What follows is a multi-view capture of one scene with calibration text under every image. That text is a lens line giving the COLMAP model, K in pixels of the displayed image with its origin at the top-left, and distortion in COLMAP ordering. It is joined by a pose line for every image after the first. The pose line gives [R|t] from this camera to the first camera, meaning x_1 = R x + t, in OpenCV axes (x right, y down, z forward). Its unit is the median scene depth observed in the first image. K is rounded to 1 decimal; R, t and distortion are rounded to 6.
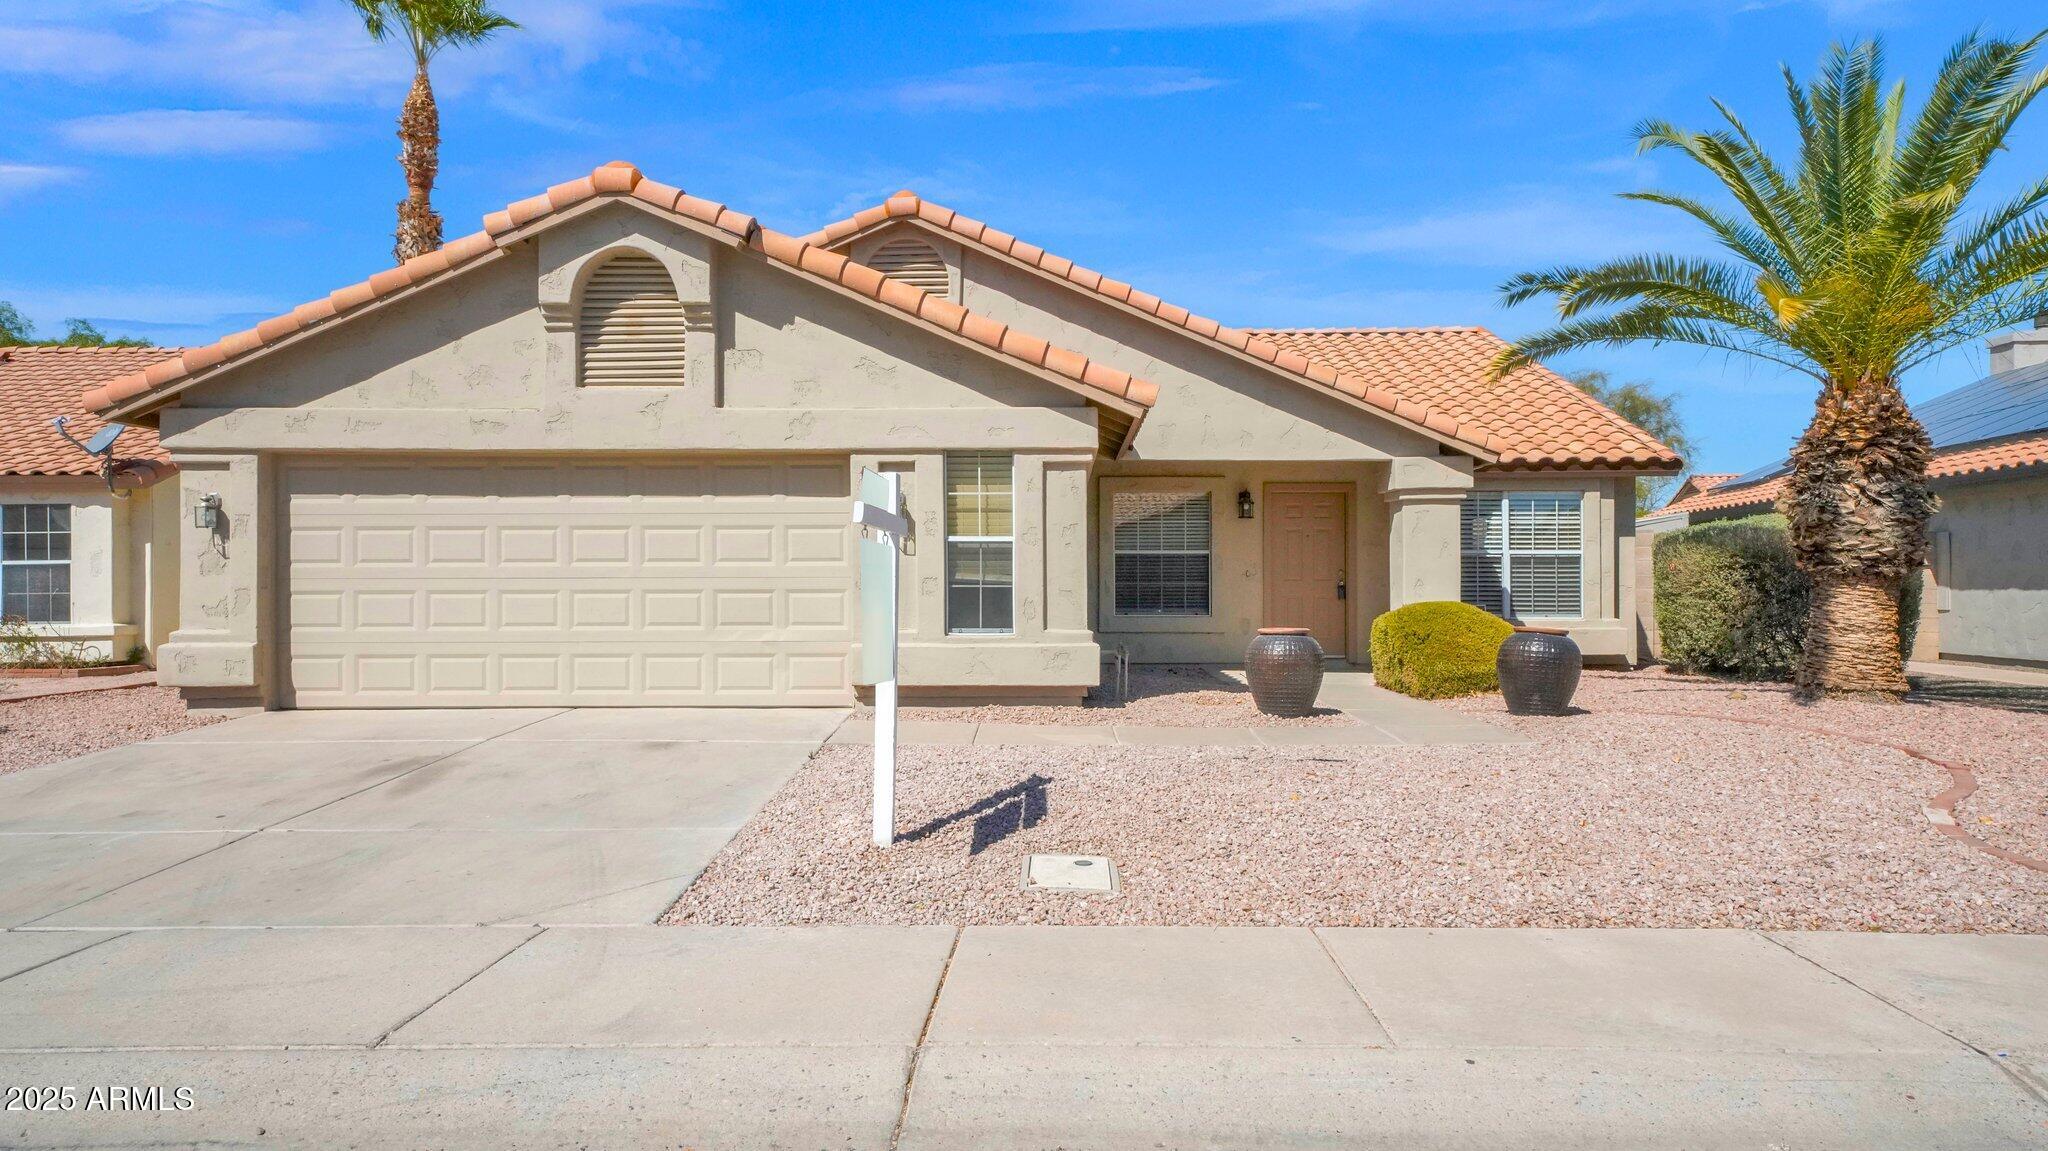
lens RADIAL K [[1286.8, 0, 1024.0], [0, 1286.8, 575.5], [0, 0, 1]] dist [0.021134, -0.000277]
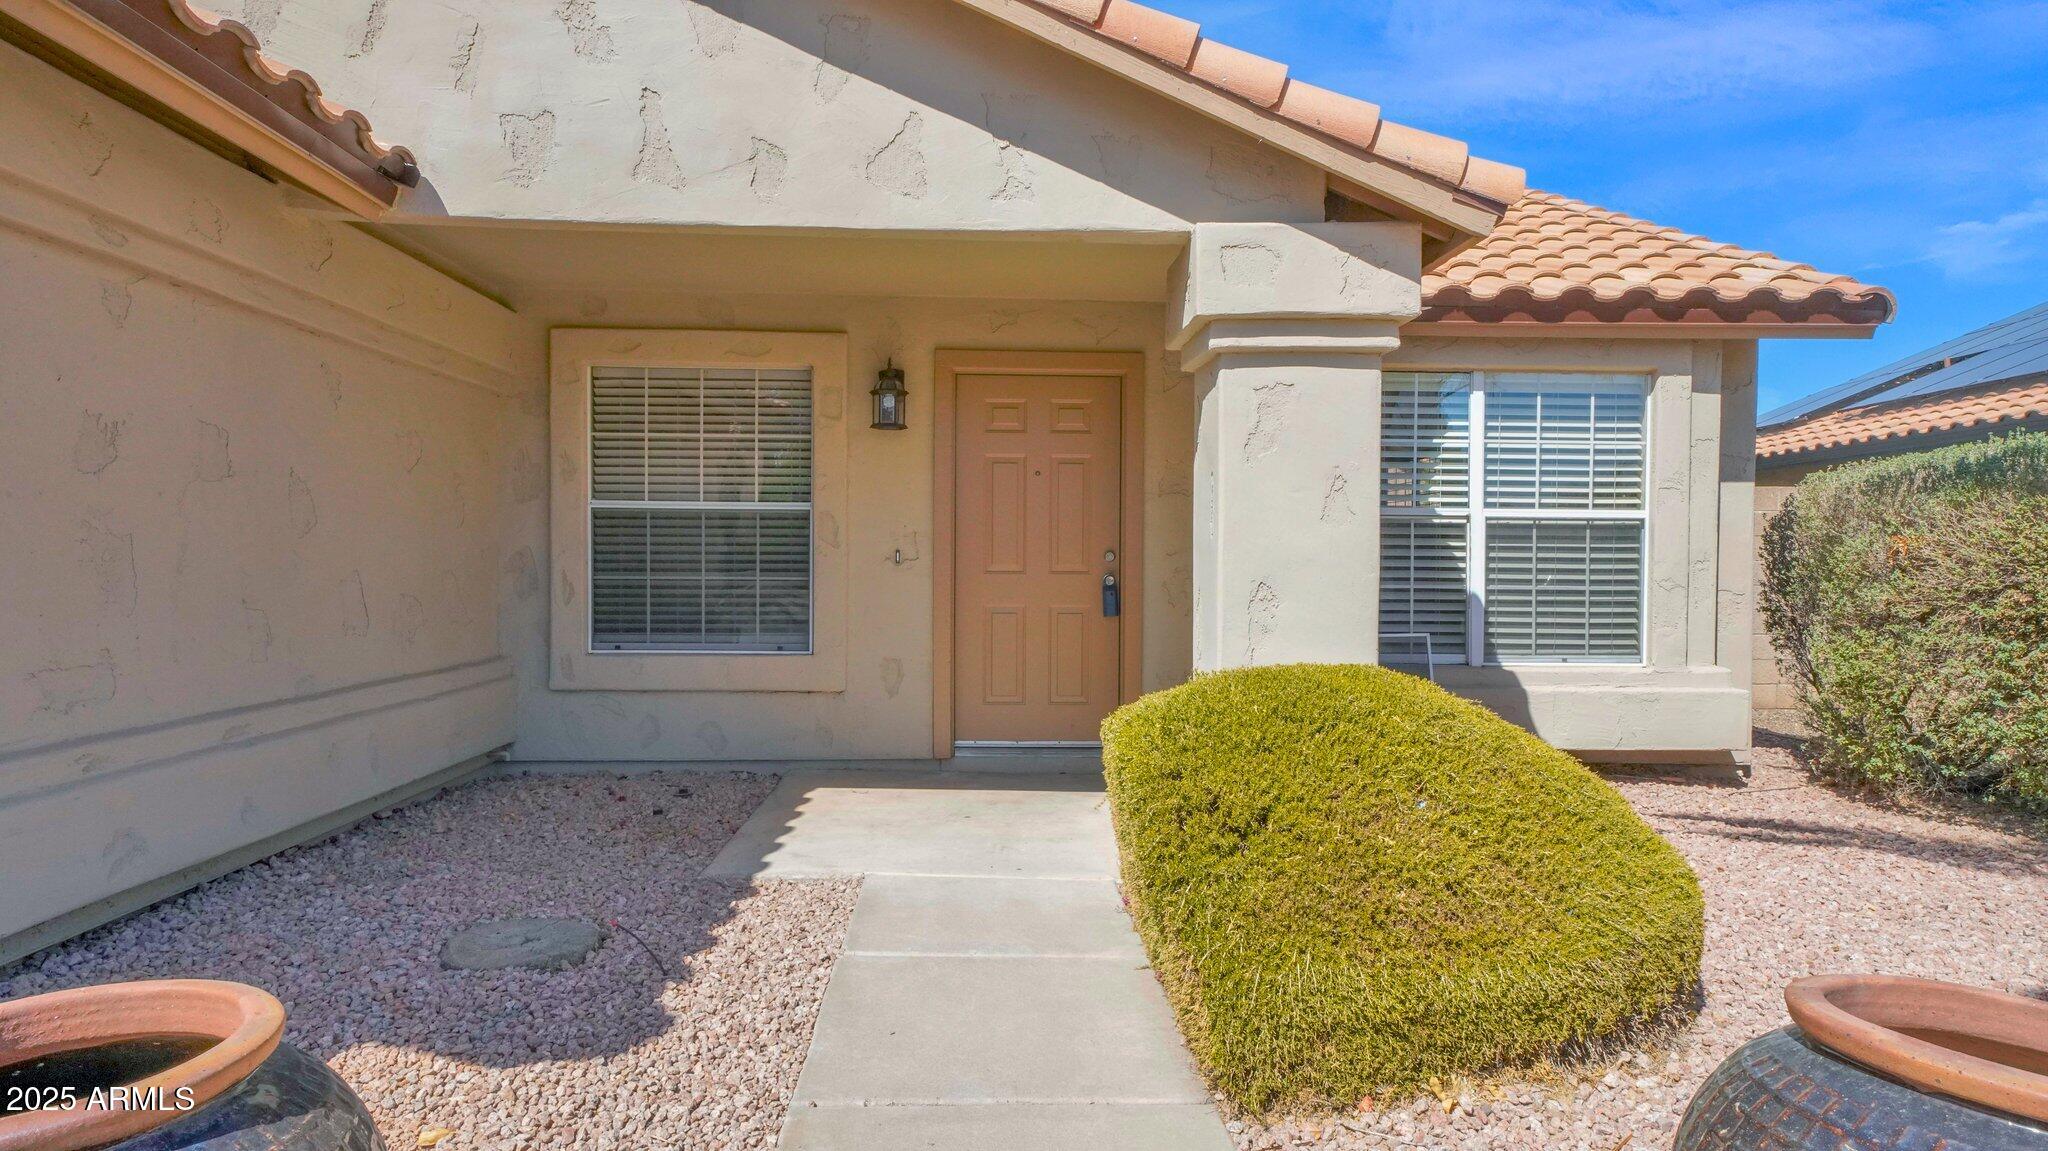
lens RADIAL K [[1219.1, 0, 1027.2], [0, 1219.1, 586.6], [0, 0, 1]] dist [0.004676, 0.000743]
pose [[0.998184, 0.006205, 0.059914, 0.284046], [-0.008170, 0.999435, 0.032604, -0.007565], [-0.059678, -0.033034, 0.997671, 0.860196]]
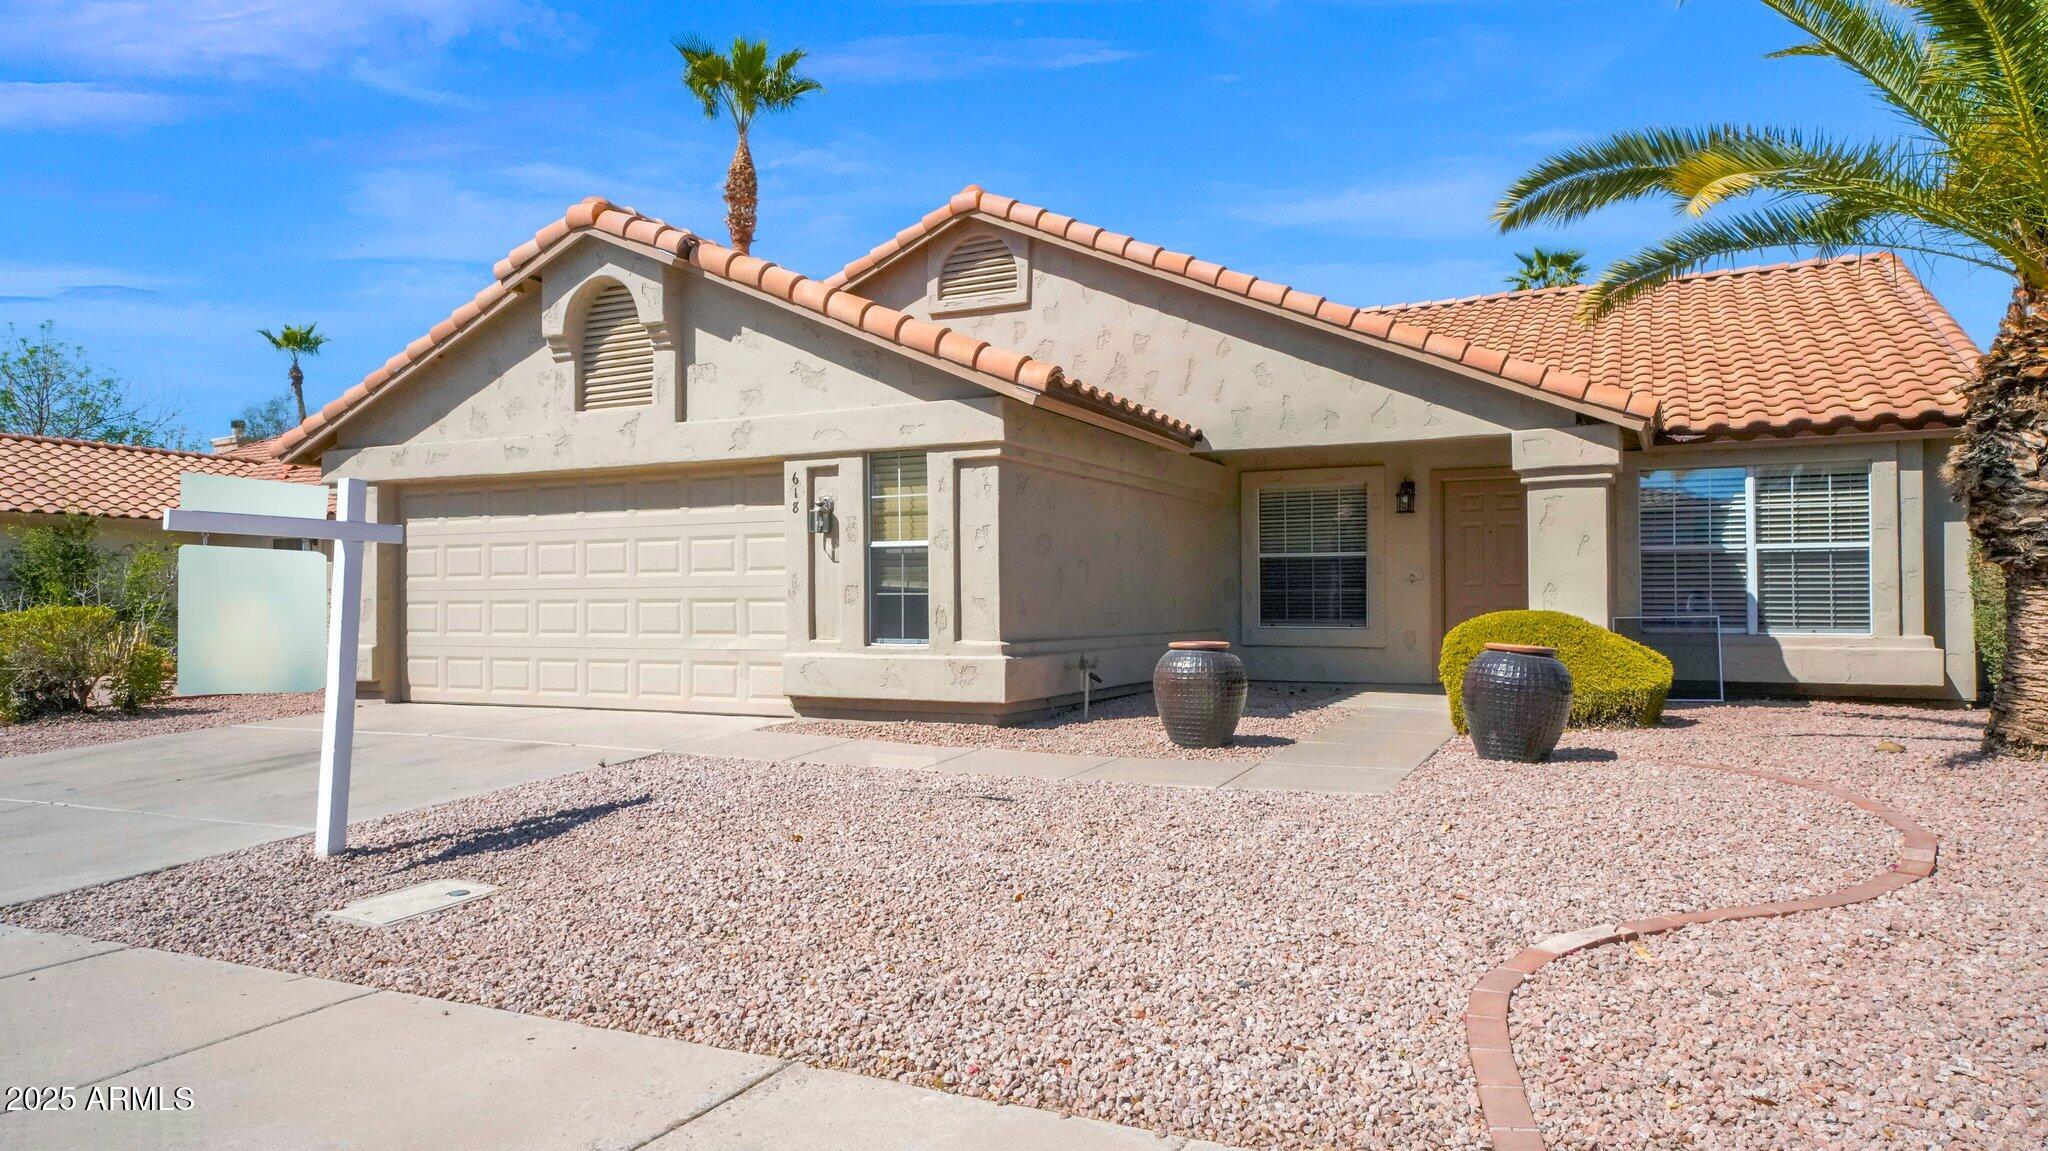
lens RADIAL K [[1286.8, 0, 1024.0], [0, 1286.8, 575.5], [0, 0, 1]] dist [0.021134, -0.000277]
pose [[0.904479, -0.011409, -0.426365, 0.447958], [0.007724, 0.999916, -0.010371, 0.005209], [0.426447, 0.006088, 0.904492, 0.183651]]
